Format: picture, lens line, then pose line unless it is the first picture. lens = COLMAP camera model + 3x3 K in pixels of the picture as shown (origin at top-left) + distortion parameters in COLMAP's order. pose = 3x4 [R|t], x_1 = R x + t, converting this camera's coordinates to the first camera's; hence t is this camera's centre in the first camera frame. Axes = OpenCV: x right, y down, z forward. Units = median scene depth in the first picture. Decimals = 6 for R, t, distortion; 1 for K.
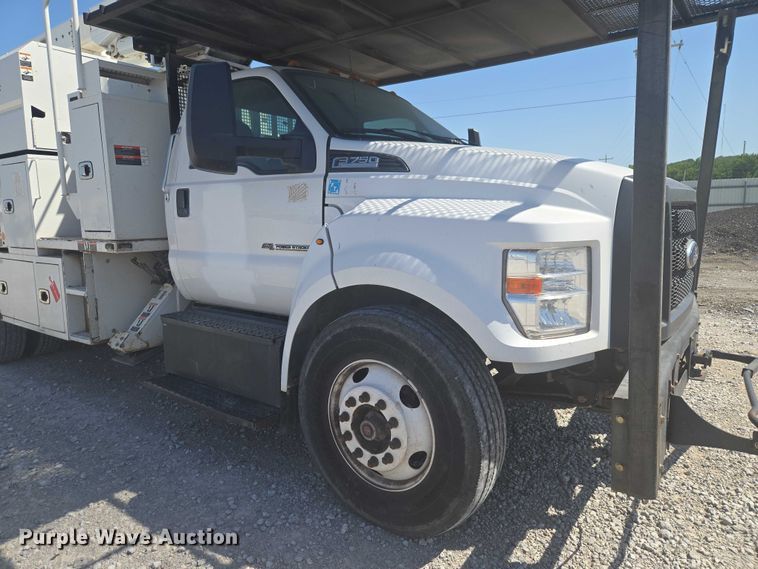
lens RADIAL K [[530.8, 0, 380.2], [0, 530.8, 282.2], [0, 0, 1]] dist [0.059688, -0.045157]
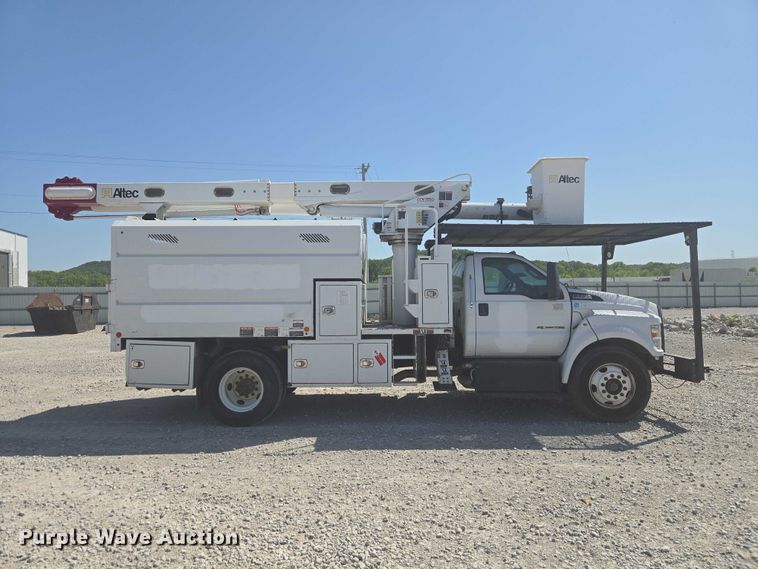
lens RADIAL K [[498.5, 0, 374.7], [0, 498.5, 285.0], [0, 0, 1]] dist [0.052170, -0.020061]
pose [[0.795974, 0.026821, 0.604736, -2.430890], [0.074822, 0.986998, -0.142258, 0.012625], [-0.600688, 0.158481, 0.783618, -0.436964]]
